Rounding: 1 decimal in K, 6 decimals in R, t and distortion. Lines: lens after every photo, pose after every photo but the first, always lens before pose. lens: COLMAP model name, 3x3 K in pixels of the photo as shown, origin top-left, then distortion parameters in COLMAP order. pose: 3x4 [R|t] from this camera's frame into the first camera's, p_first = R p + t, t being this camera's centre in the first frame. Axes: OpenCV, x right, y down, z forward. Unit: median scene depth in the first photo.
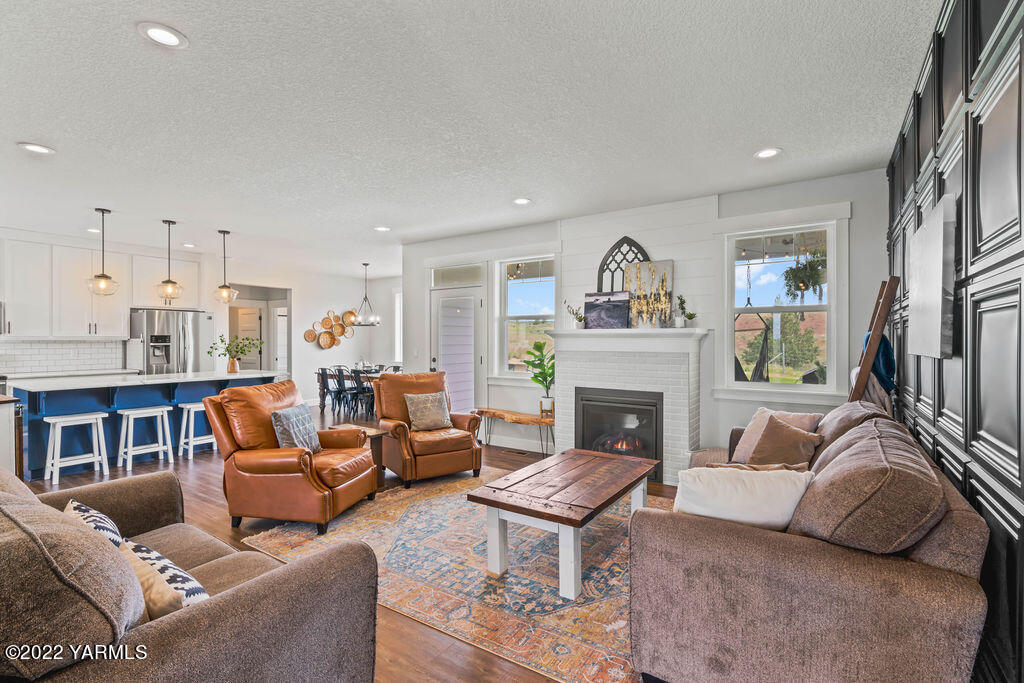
lens RADIAL K [[469.3, 0, 512.0], [0, 469.3, 341.5], [0, 0, 1]] dist [0.000005, 0.000441]
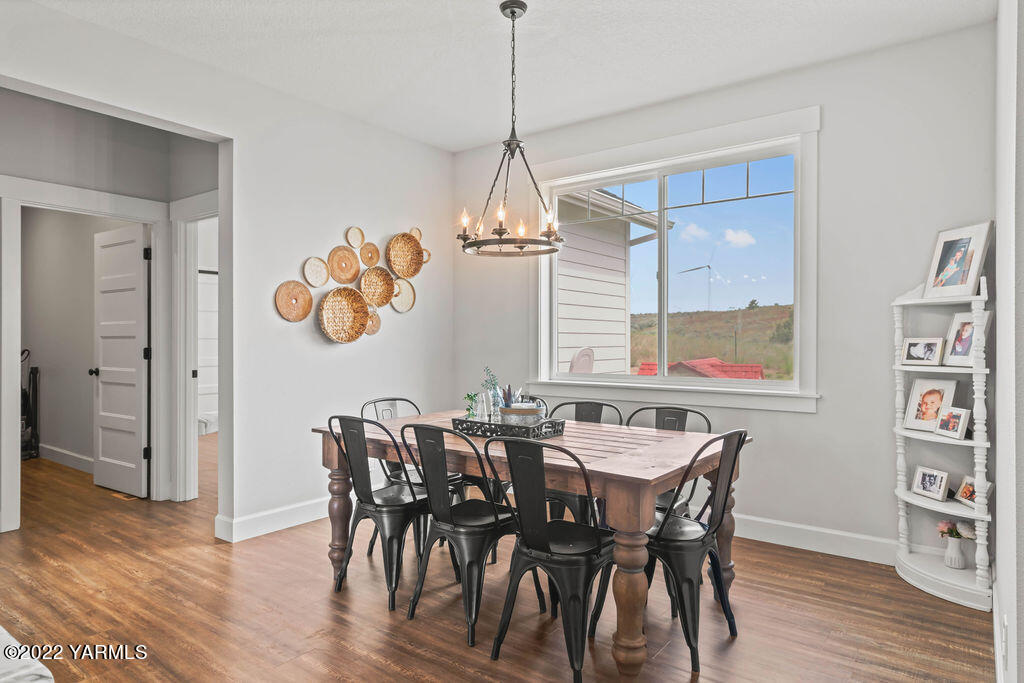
lens RADIAL K [[619.3, 0, 512.0], [0, 619.3, 341.5], [0, 0, 1]] dist [0.007123, 0.000603]
pose [[0.998857, 0.000752, -0.047796, -0.263448], [-0.000849, 0.999998, -0.002013, 0.015375], [0.047794, 0.002051, 0.998855, 0.591967]]
